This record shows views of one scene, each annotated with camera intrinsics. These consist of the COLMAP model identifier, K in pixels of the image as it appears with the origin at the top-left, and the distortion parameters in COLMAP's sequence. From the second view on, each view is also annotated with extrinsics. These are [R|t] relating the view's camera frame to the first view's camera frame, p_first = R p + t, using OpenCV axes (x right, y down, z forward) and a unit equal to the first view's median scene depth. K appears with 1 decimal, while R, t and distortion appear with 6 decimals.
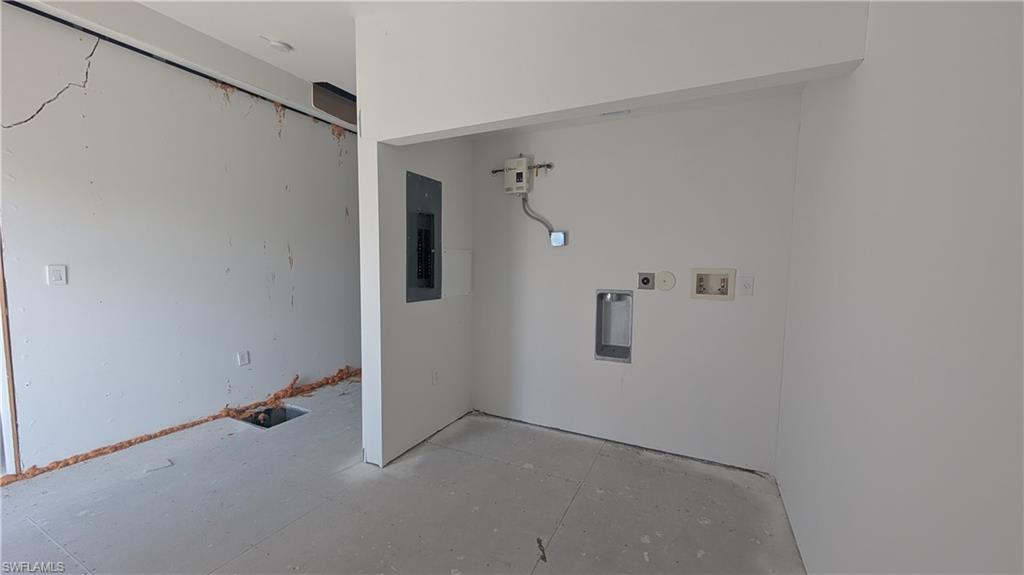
lens RADIAL K [[387.4, 0, 512.0], [0, 387.4, 287.5], [0, 0, 1]] dist [-0.000476, -0.000077]
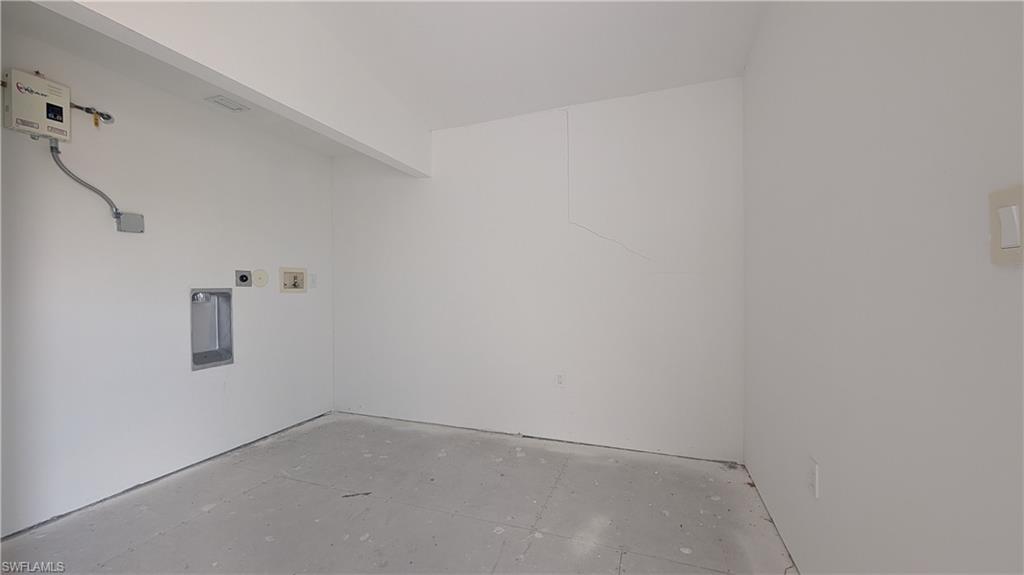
lens RADIAL K [[387.4, 0, 512.0], [0, 387.4, 287.5], [0, 0, 1]] dist [-0.000476, -0.000077]
pose [[-0.105184, -0.011754, 0.994383, -0.734267], [0.074672, 0.997014, 0.019684, 0.039301], [-0.991645, 0.076323, -0.103993, 0.393112]]
